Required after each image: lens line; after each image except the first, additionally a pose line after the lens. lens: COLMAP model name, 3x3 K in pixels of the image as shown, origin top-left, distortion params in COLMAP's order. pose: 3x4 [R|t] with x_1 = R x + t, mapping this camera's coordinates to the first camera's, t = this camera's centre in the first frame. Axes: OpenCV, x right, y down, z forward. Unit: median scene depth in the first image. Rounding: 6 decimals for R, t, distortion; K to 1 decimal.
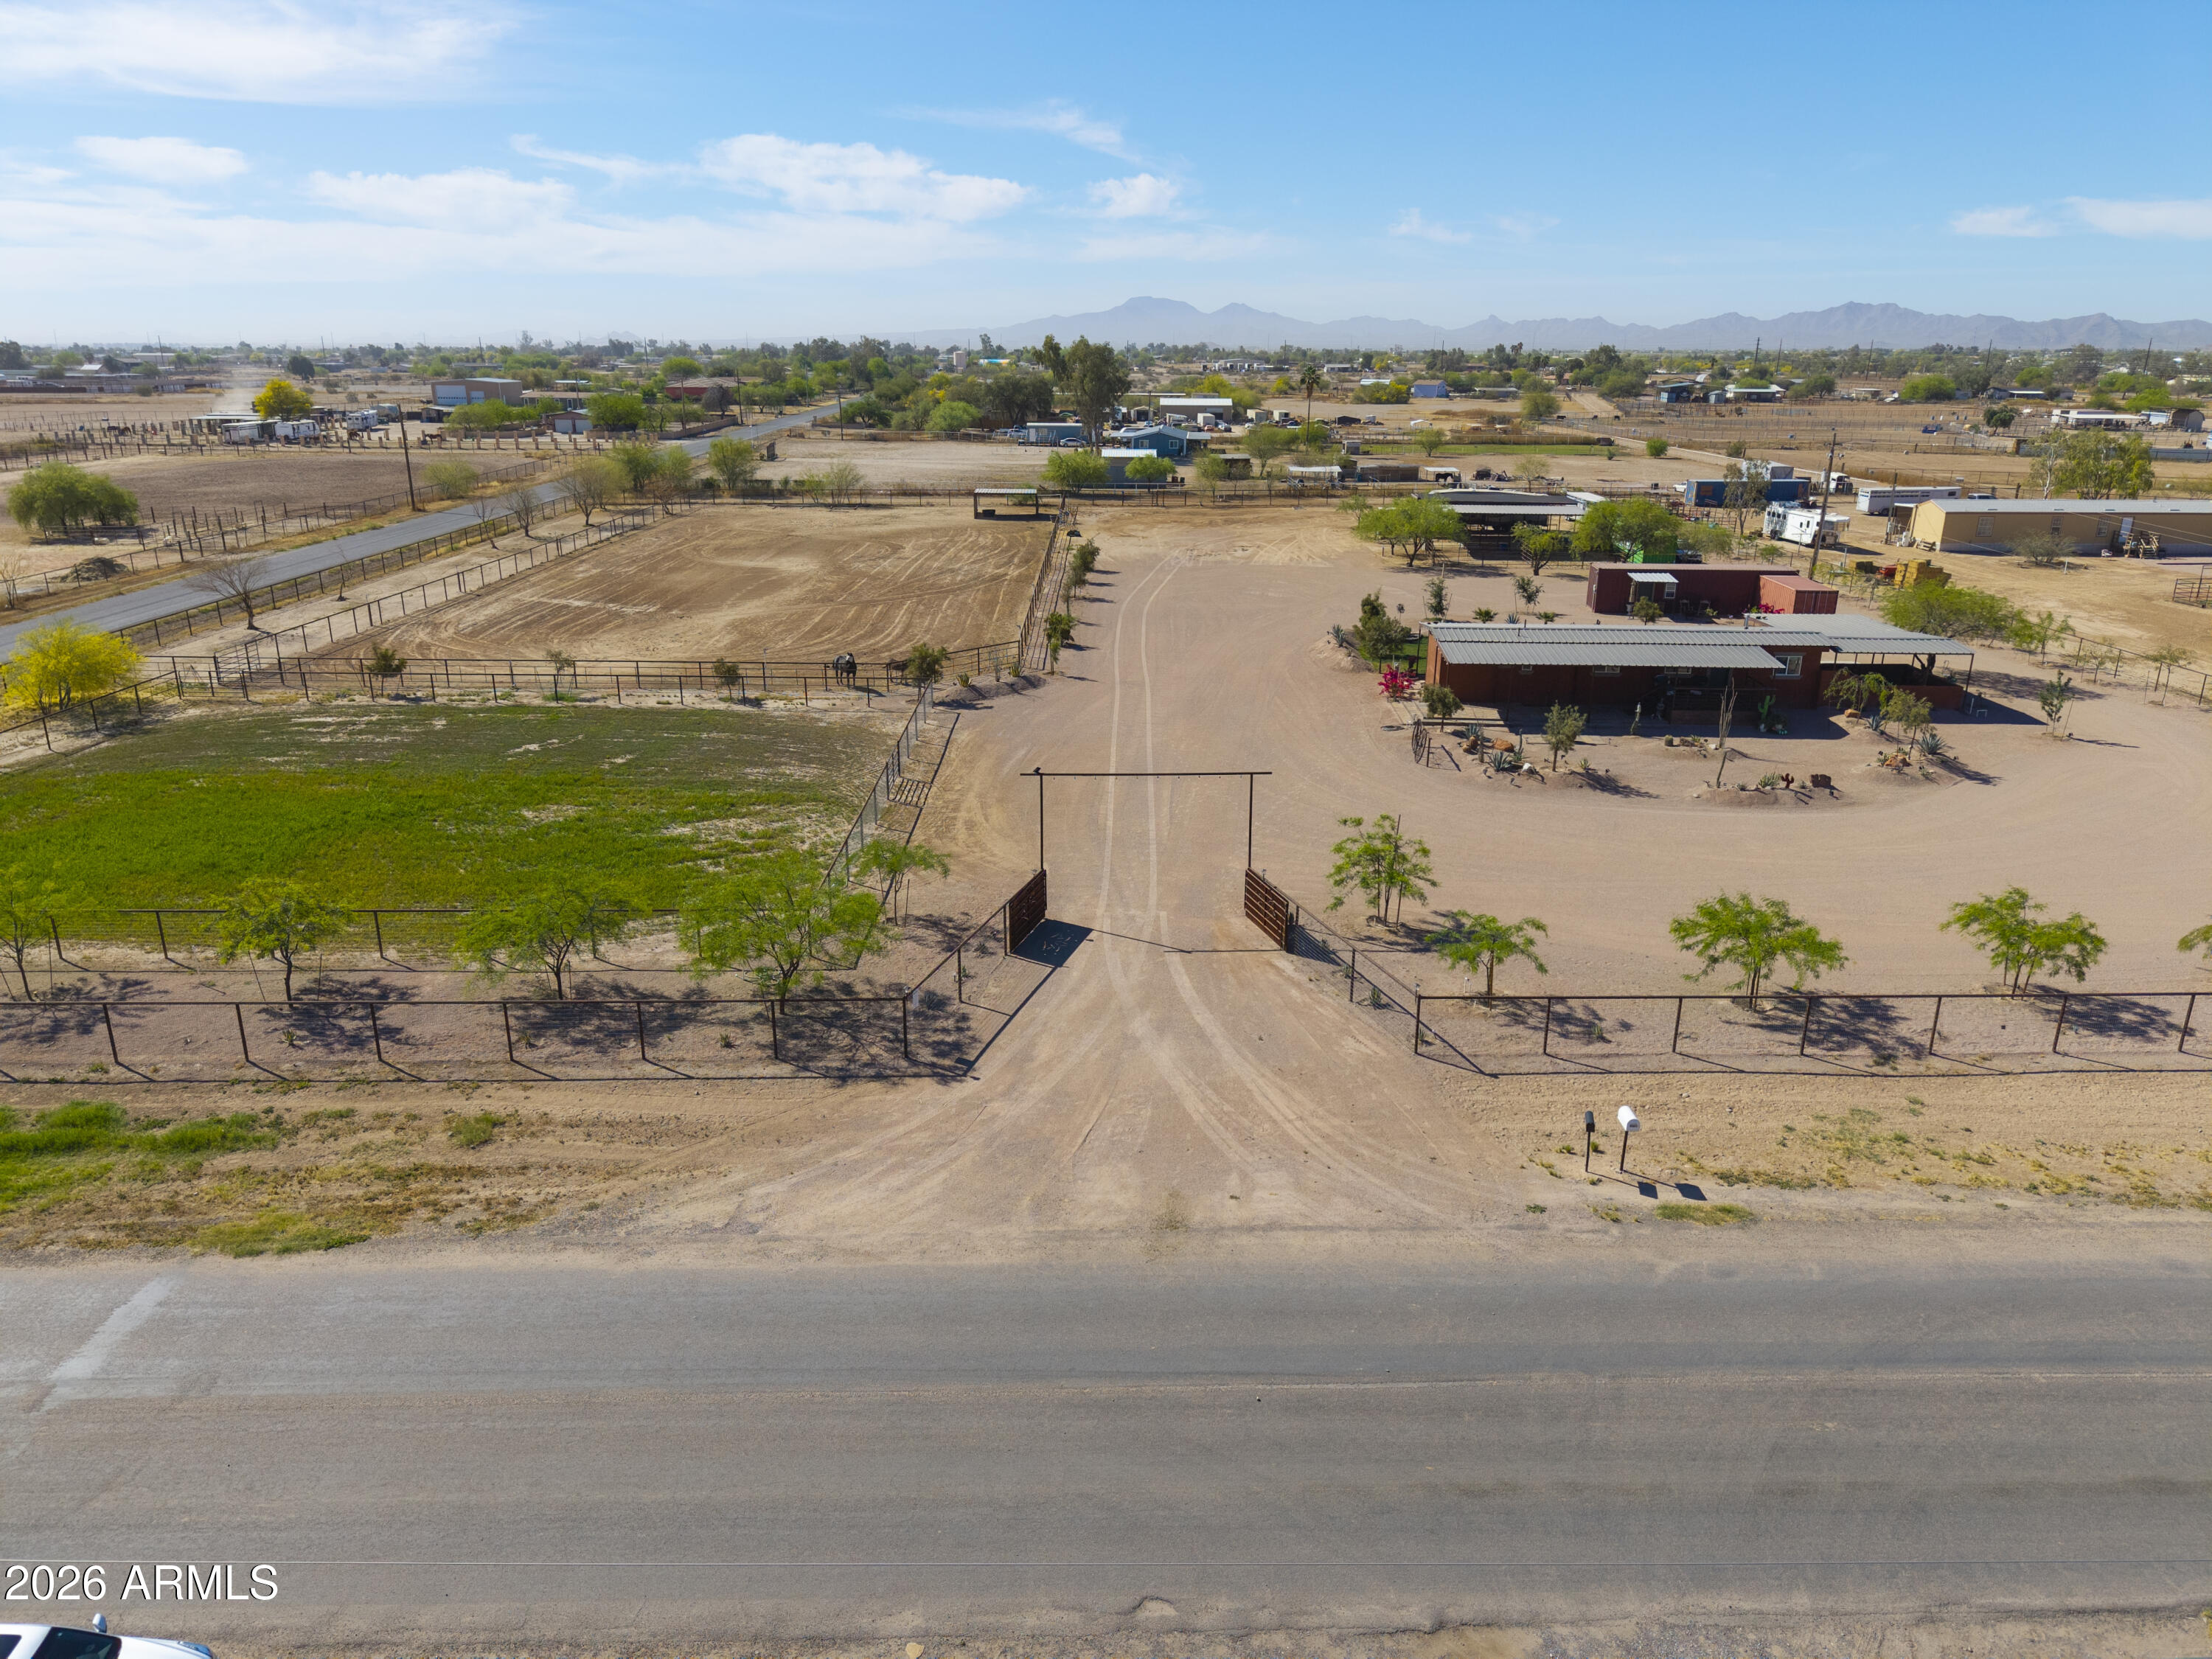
lens RADIAL K [[1475.7, 0, 1112.1], [0, 1475.7, 837.5], [0, 0, 1]] dist [0.029462, -0.026109]
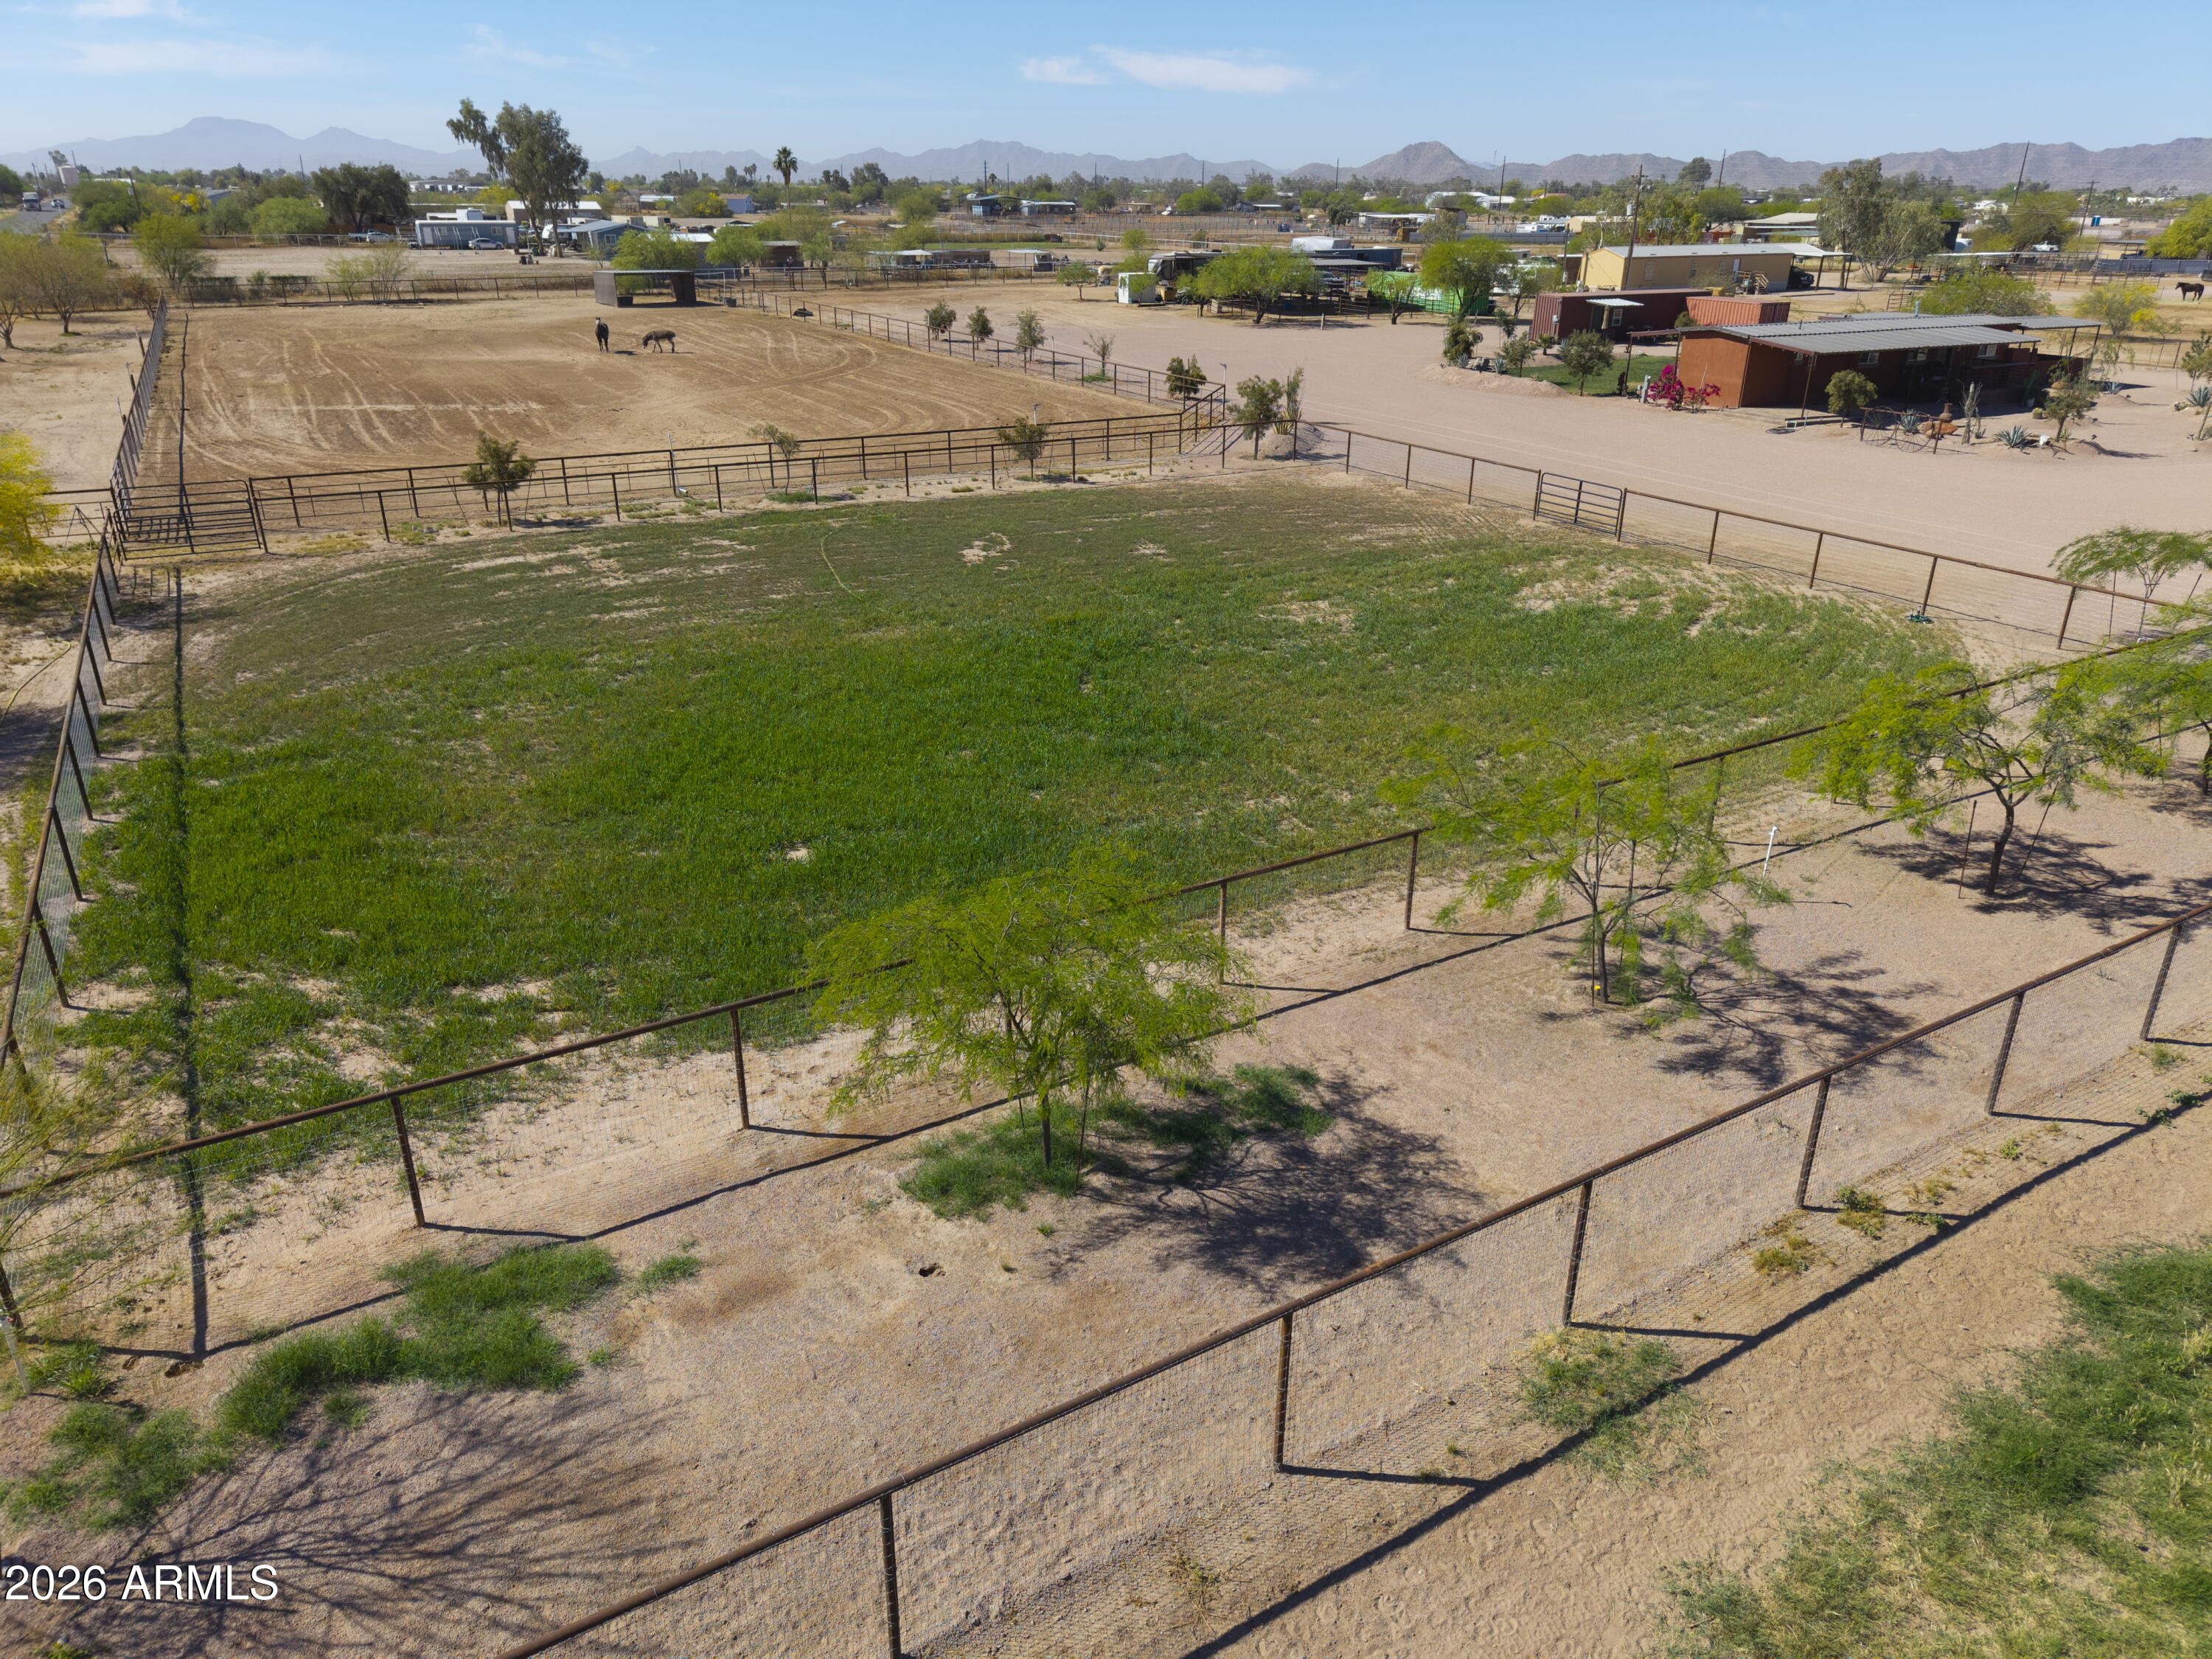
lens RADIAL K [[1481.0, 0, 1107.6], [0, 1481.0, 830.1], [0, 0, 1]] dist [0.007559, 0.002719]
pose [[0.867917, -0.196844, 0.456040, -0.312645], [0.154077, 0.979527, 0.129568, -0.008569], [-0.472208, -0.042188, 0.880477, 0.197251]]
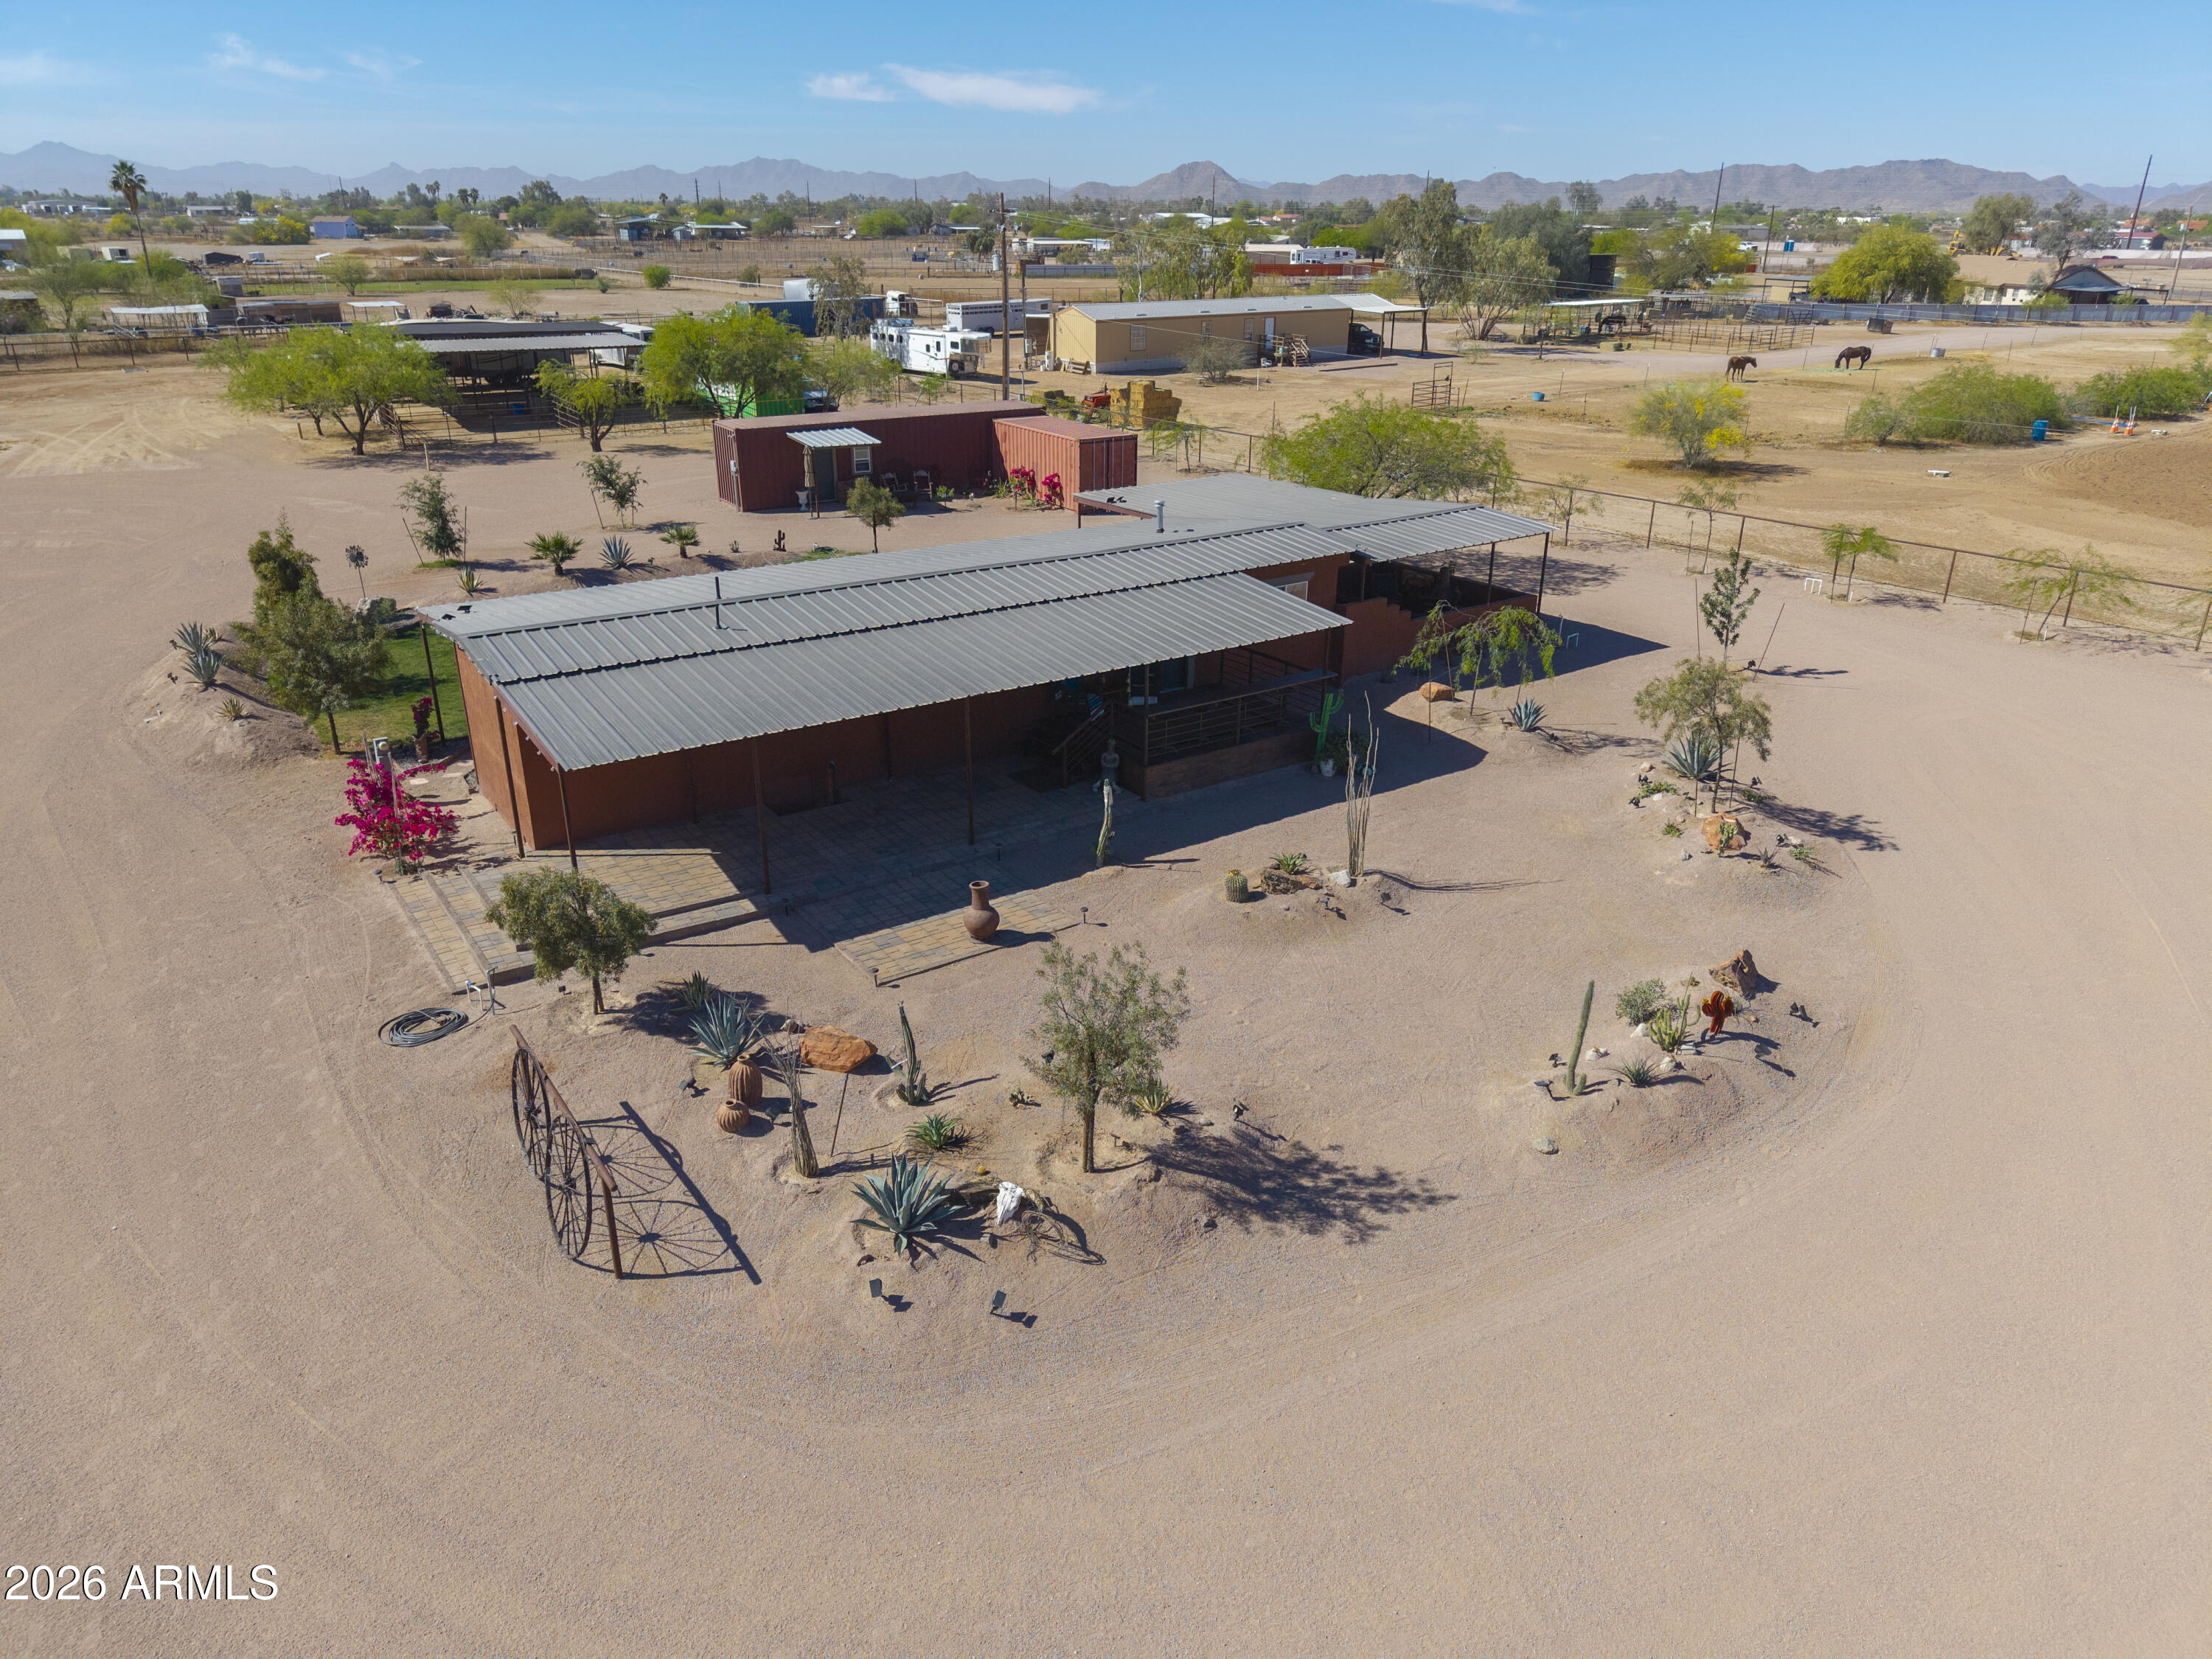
lens RADIAL K [[1475.7, 0, 1112.1], [0, 1475.7, 837.5], [0, 0, 1]] dist [0.029462, -0.026109]
pose [[0.794603, -0.237973, 0.558548, 0.072530], [0.189347, 0.971230, 0.144430, -0.064038], [-0.576849, -0.009005, 0.816801, 0.344213]]
